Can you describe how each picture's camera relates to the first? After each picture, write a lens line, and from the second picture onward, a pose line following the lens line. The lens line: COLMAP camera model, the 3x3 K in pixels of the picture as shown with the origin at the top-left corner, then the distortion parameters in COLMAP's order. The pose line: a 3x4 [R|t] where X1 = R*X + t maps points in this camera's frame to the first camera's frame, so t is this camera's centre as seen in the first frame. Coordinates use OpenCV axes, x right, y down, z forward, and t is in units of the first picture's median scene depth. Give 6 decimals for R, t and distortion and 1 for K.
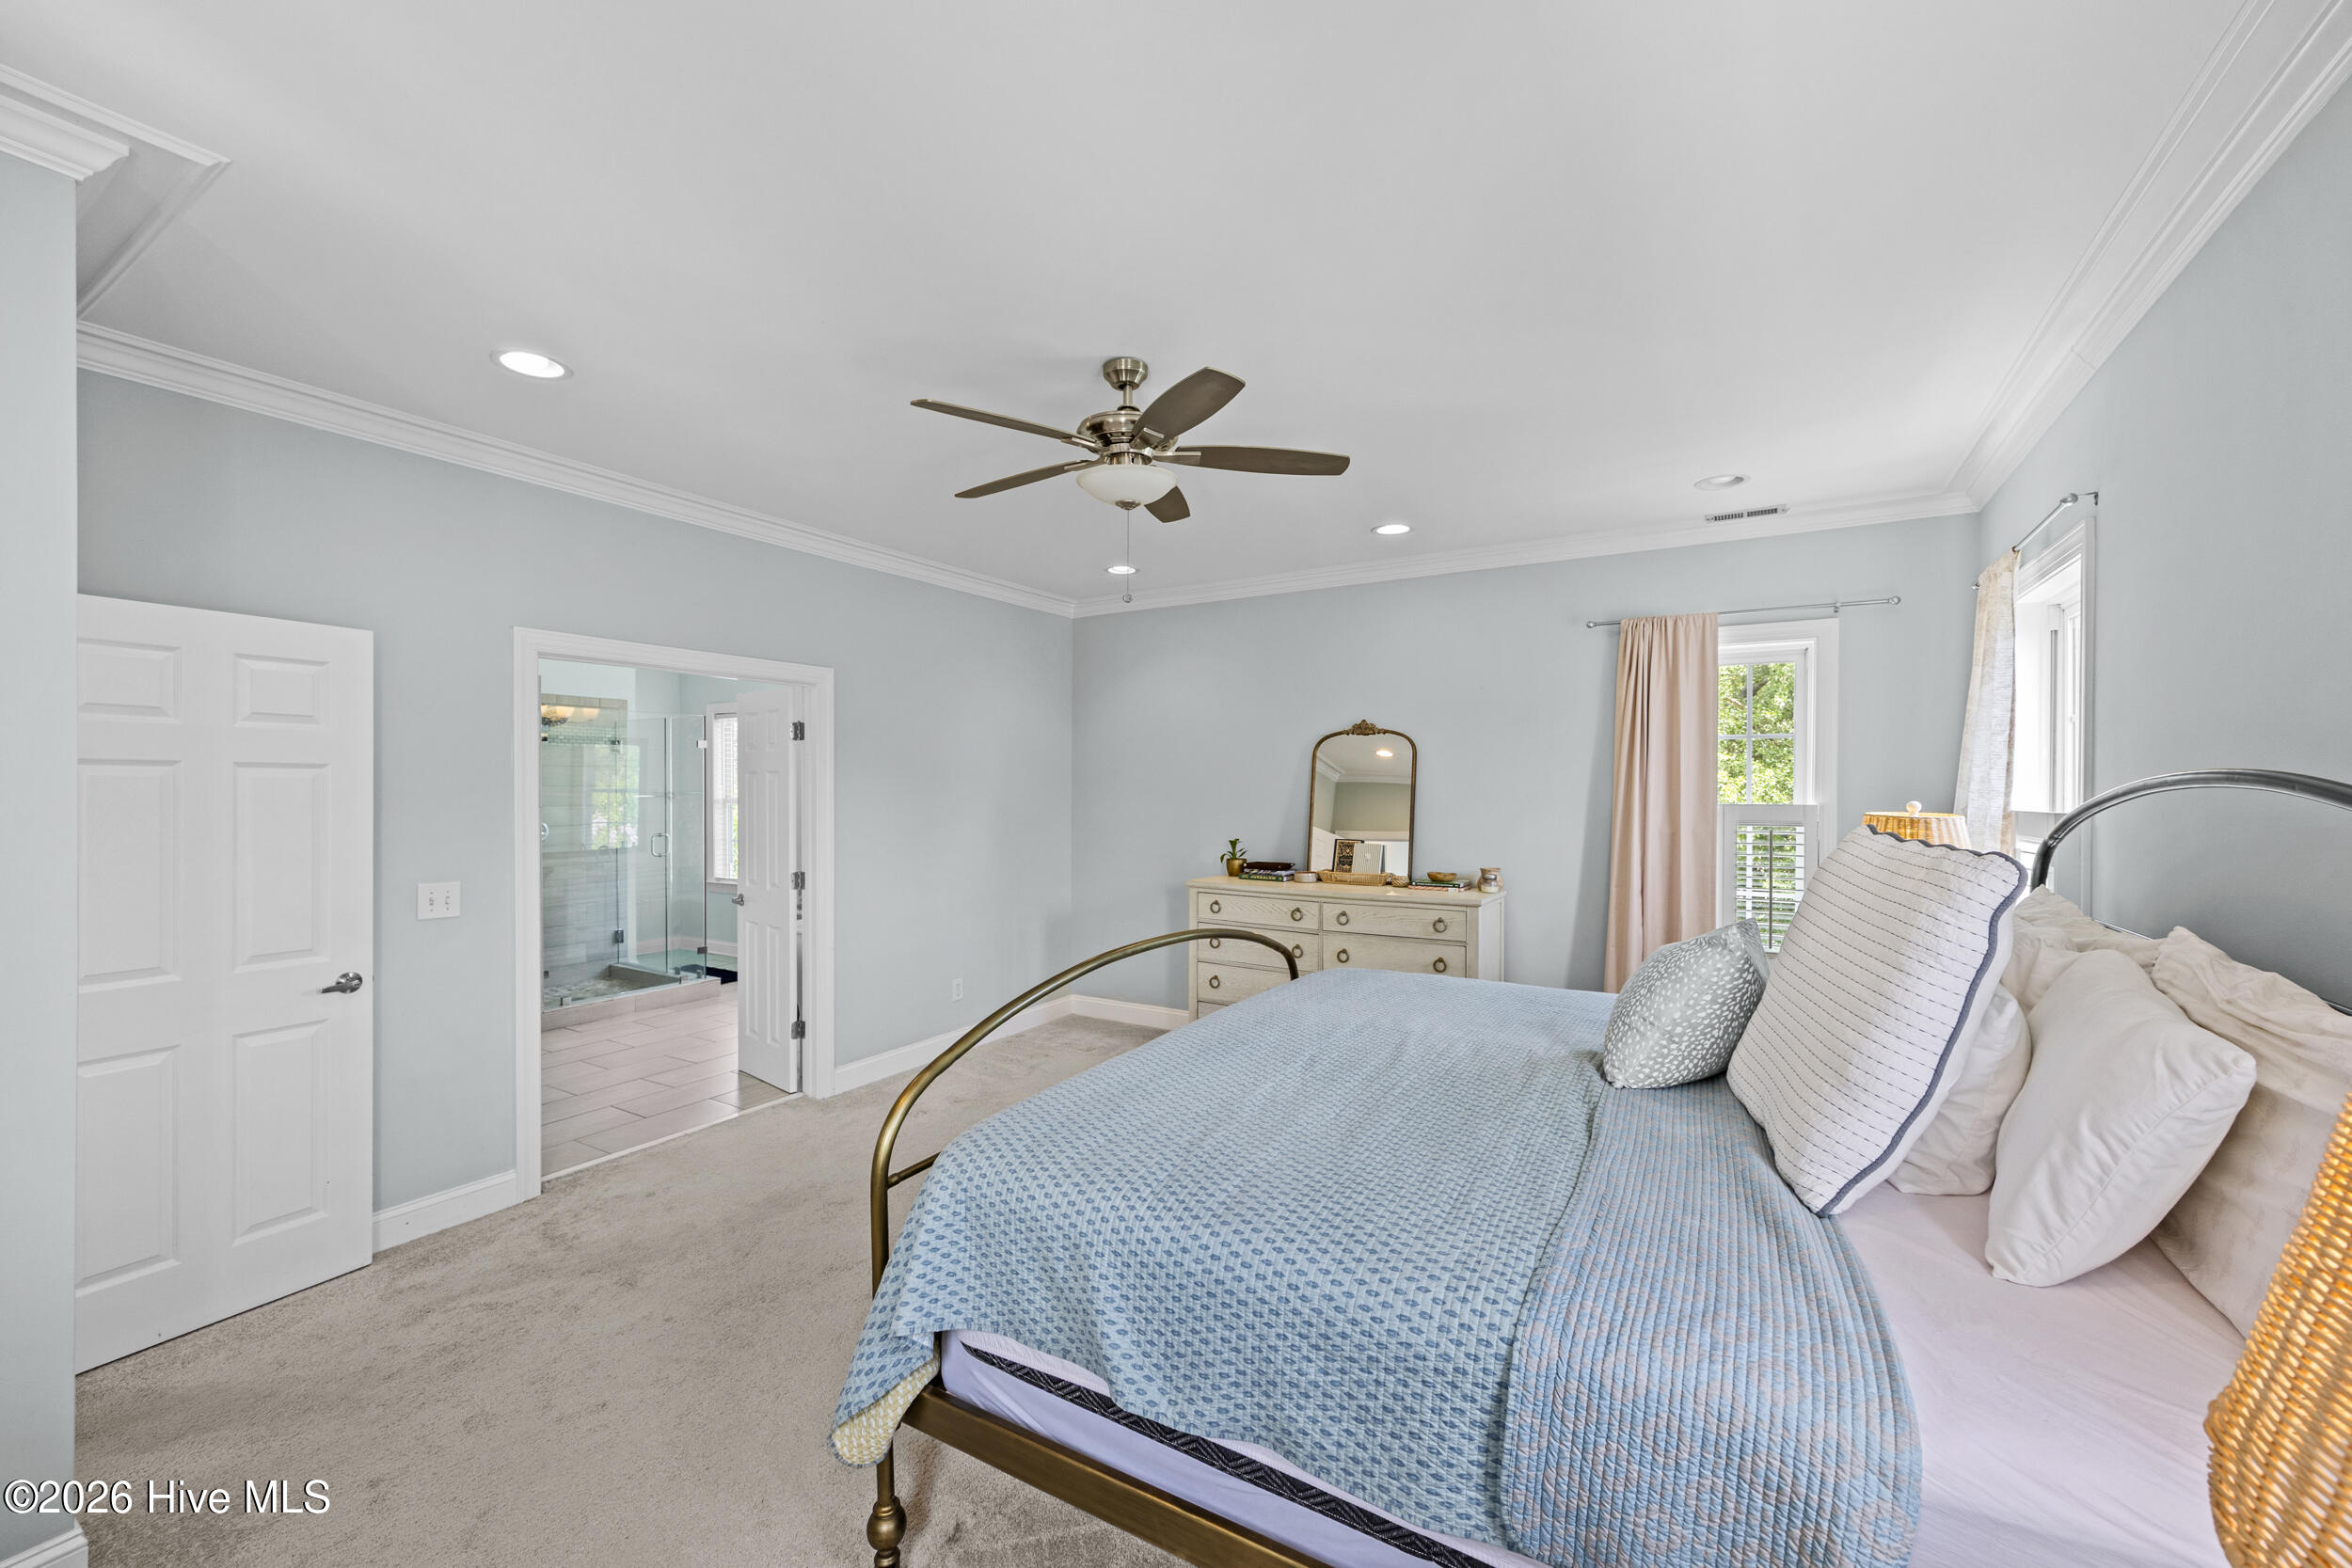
lens RADIAL K [[918.3, 0, 1187.8], [0, 918.3, 798.7], [0, 0, 1]] dist [-0.003064, -0.000207]
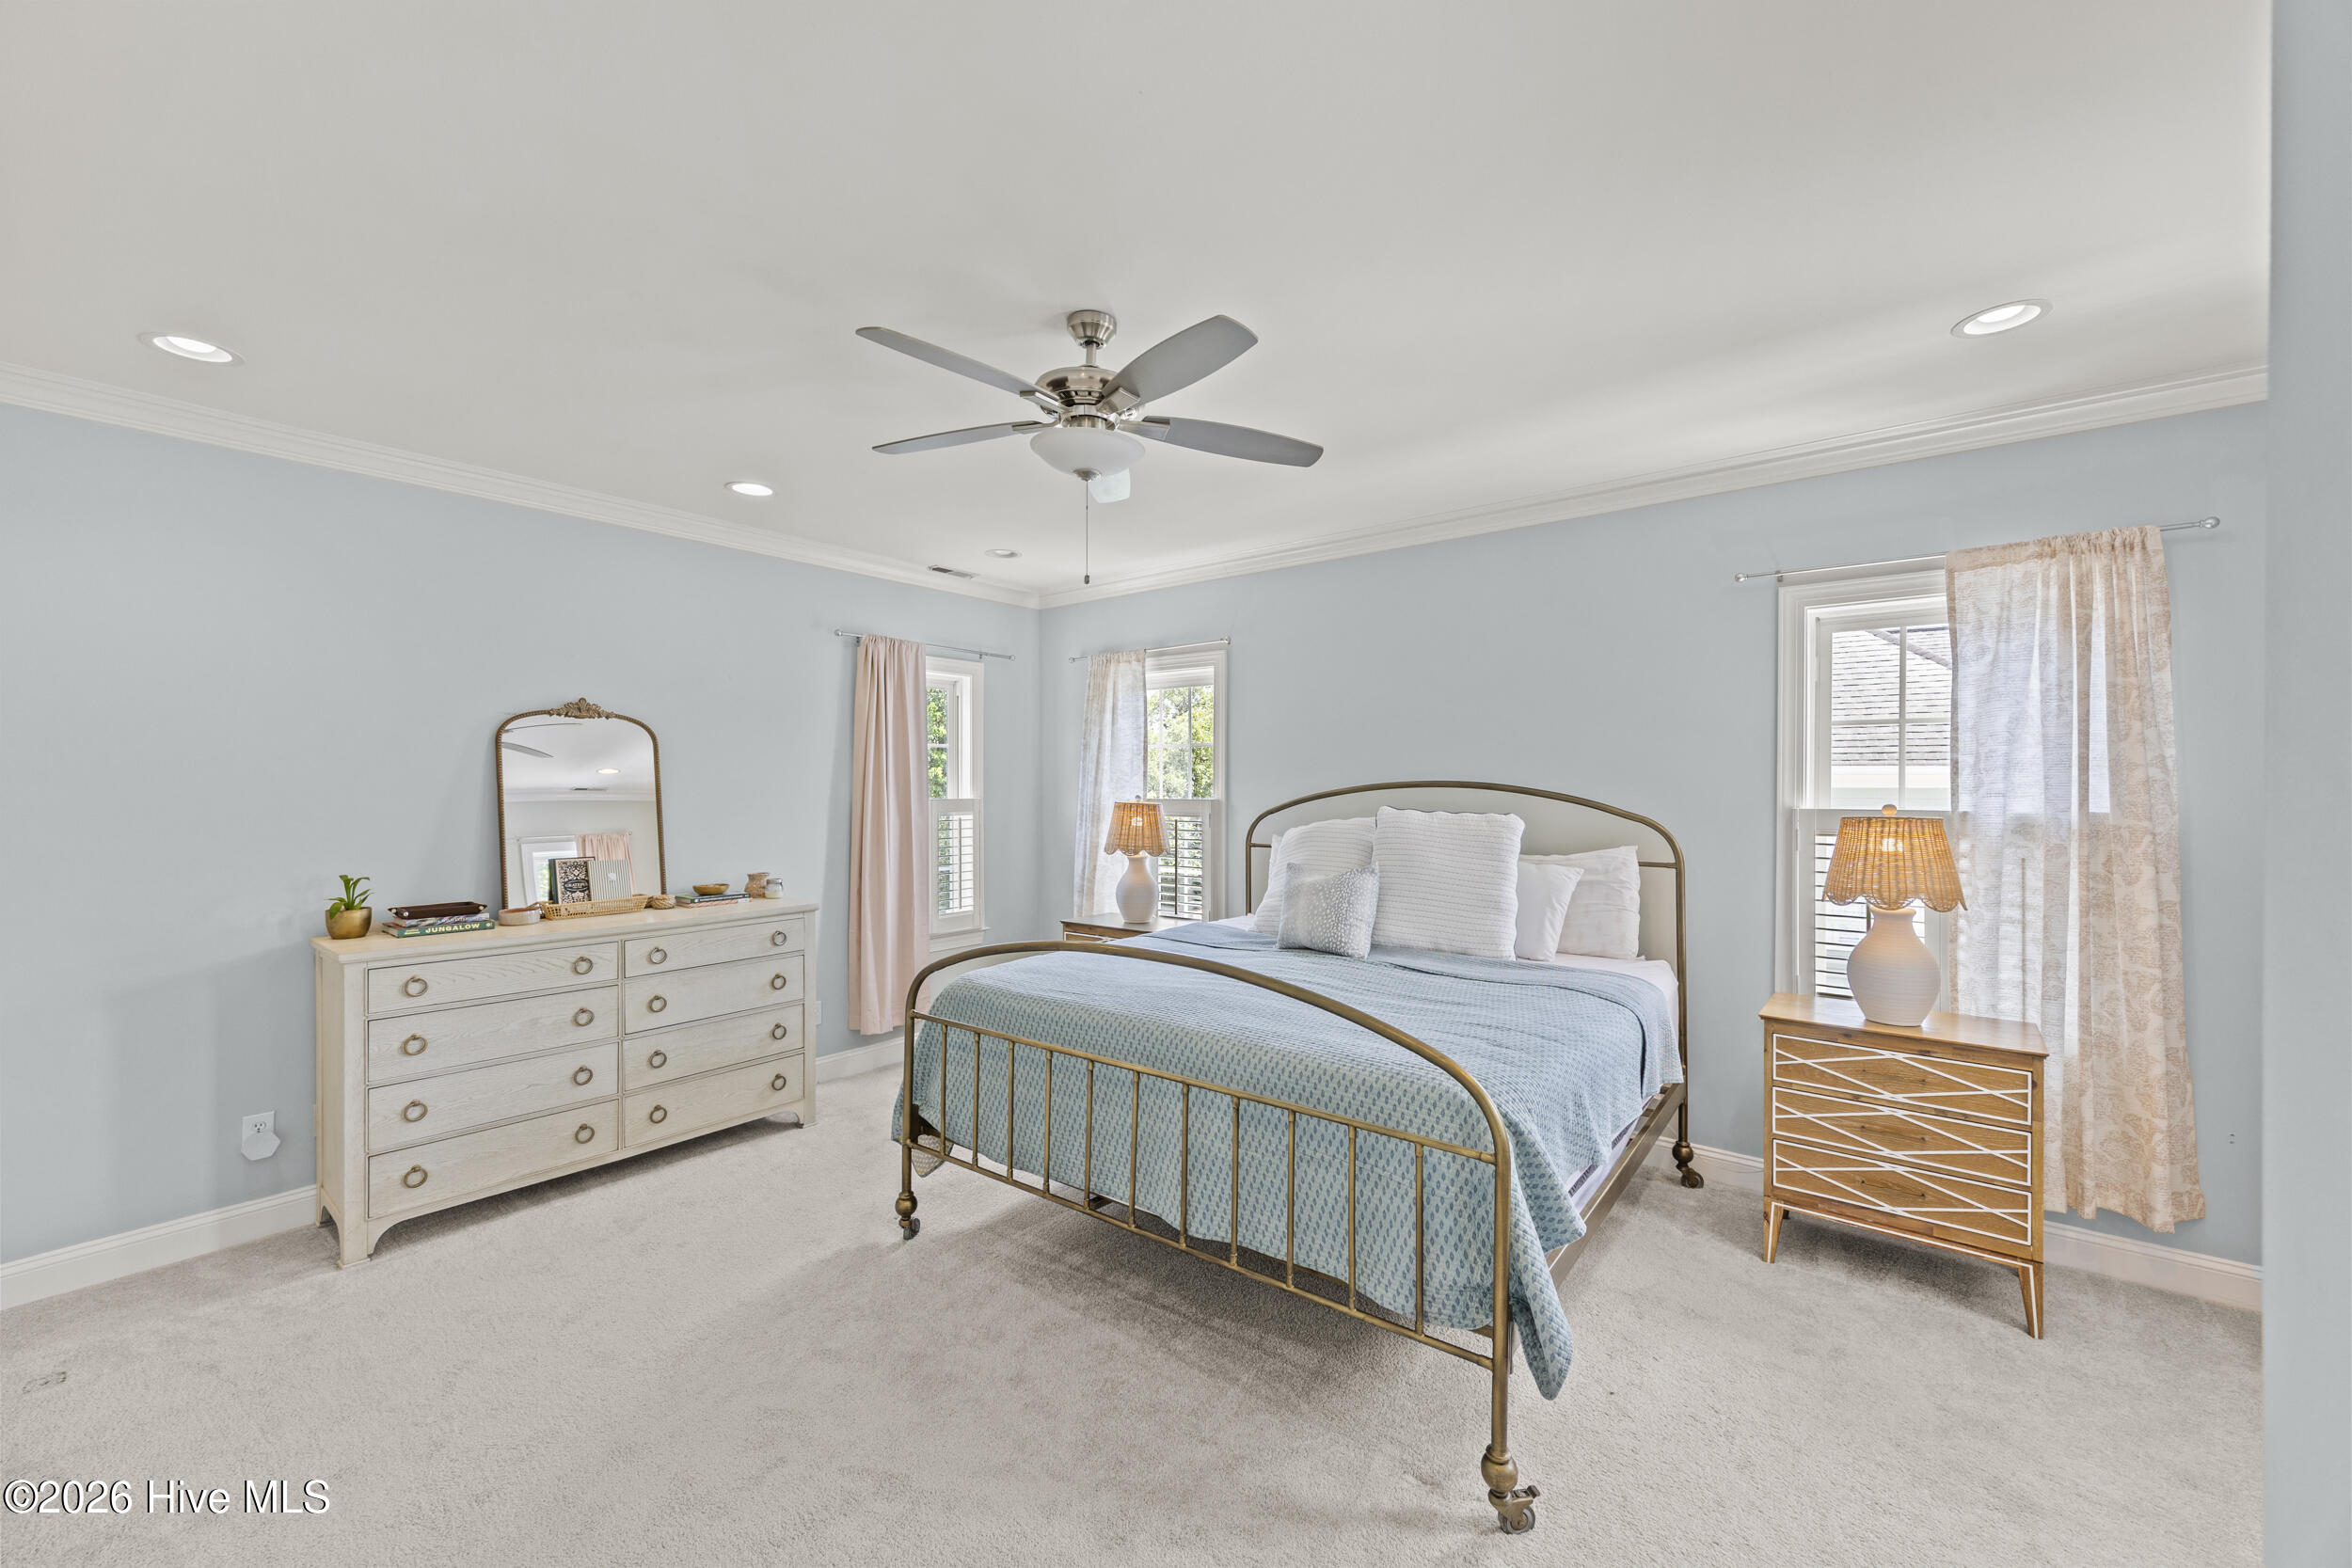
lens RADIAL K [[918.3, 0, 1163.6], [0, 918.3, 780.6], [0, 0, 1]] dist [-0.003064, -0.000207]
pose [[0.153113, -0.001073, 0.988208, -0.523596], [0.013649, 0.999906, -0.001029, -0.011733], [-0.988114, 0.013645, 0.153113, 0.440963]]
